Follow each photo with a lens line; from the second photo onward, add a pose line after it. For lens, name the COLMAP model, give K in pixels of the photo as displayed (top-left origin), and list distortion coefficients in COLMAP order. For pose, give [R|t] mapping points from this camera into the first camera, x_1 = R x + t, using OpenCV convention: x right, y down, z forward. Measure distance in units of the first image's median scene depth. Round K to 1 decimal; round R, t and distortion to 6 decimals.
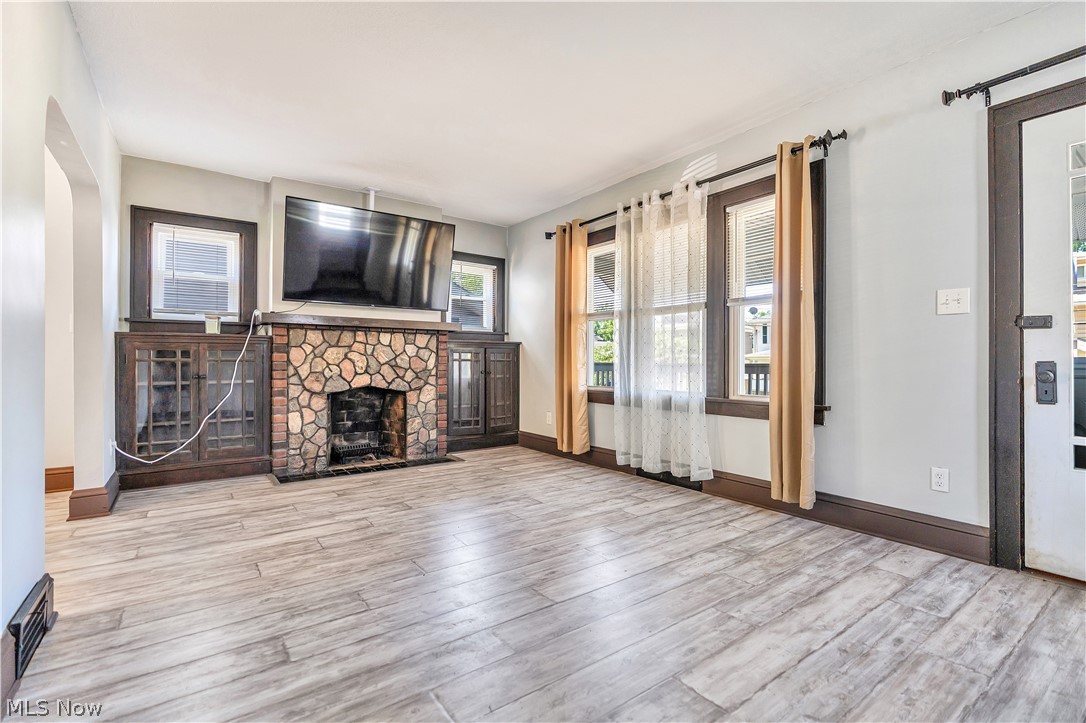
lens RADIAL K [[492.1, 0, 527.1], [0, 492.1, 359.4], [0, 0, 1]] dist [-0.004958, 0.002472]
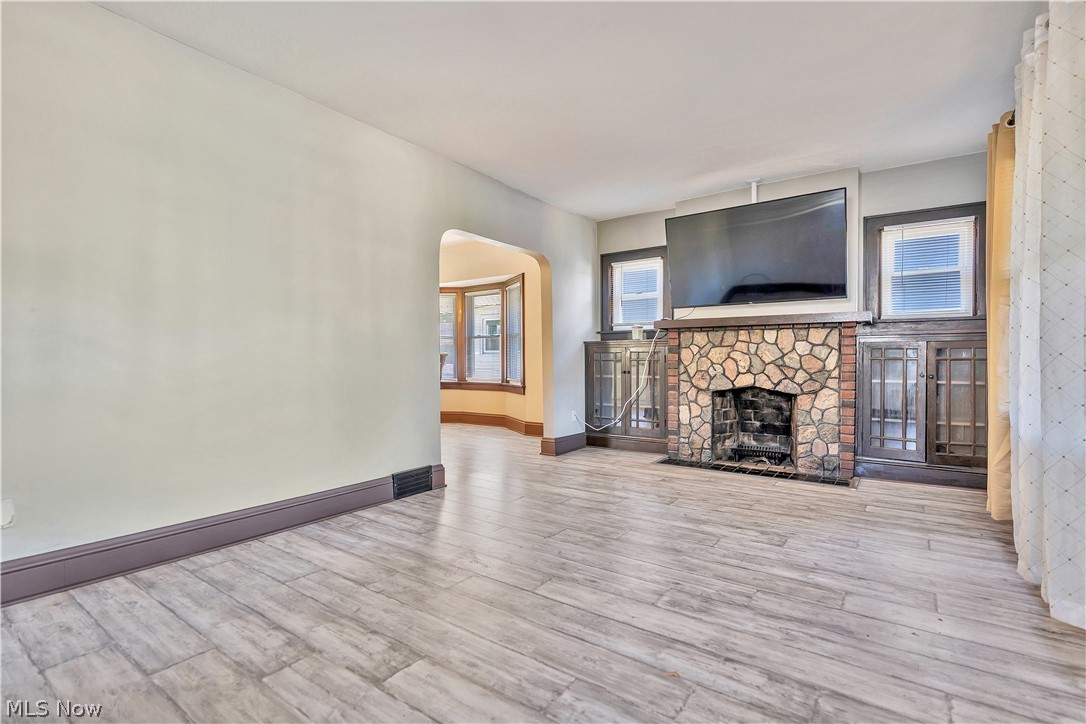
lens RADIAL K [[492.1, 0, 544.0], [0, 492.1, 371.3], [0, 0, 1]] dist [-0.004958, 0.002472]
pose [[0.336735, 0.020997, -0.941365, 0.492684], [0.007618, 0.999658, 0.025022, -0.002562], [0.941569, -0.015598, 0.336460, 0.314979]]
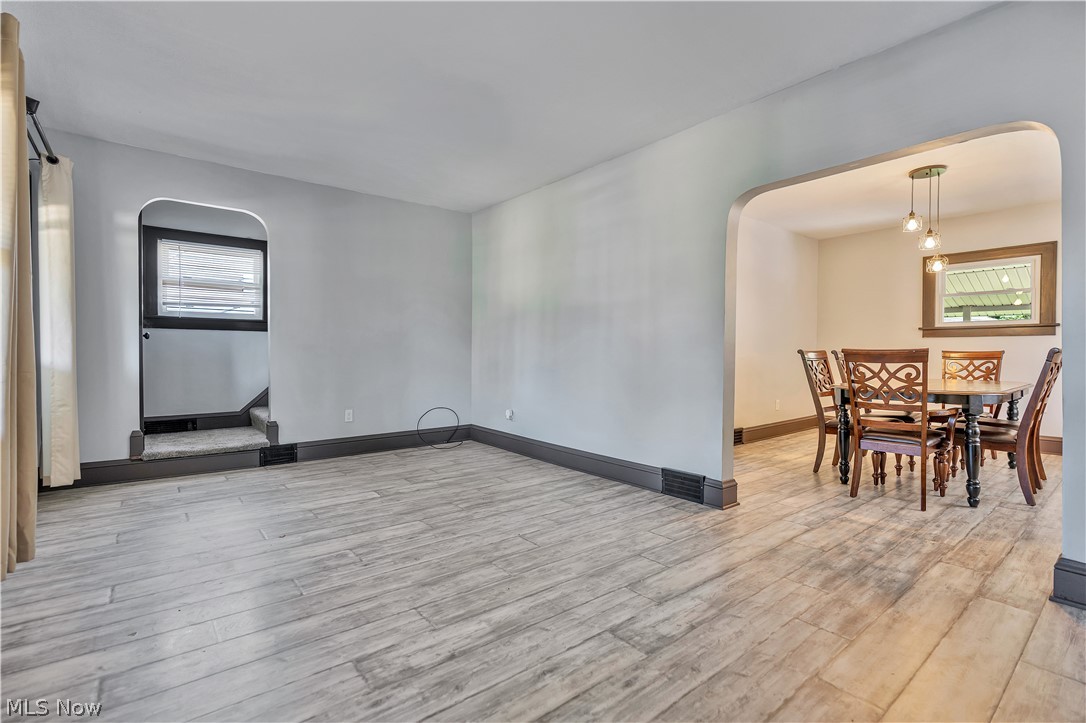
lens RADIAL K [[492.1, 0, 551.0], [0, 492.1, 355.6], [0, 0, 1]] dist [-0.004958, 0.002472]
pose [[-0.994713, -0.006933, -0.102459, -0.084794], [-0.006829, 0.999976, -0.001361, -0.003504], [0.102466, -0.000654, -0.994736, 1.181115]]
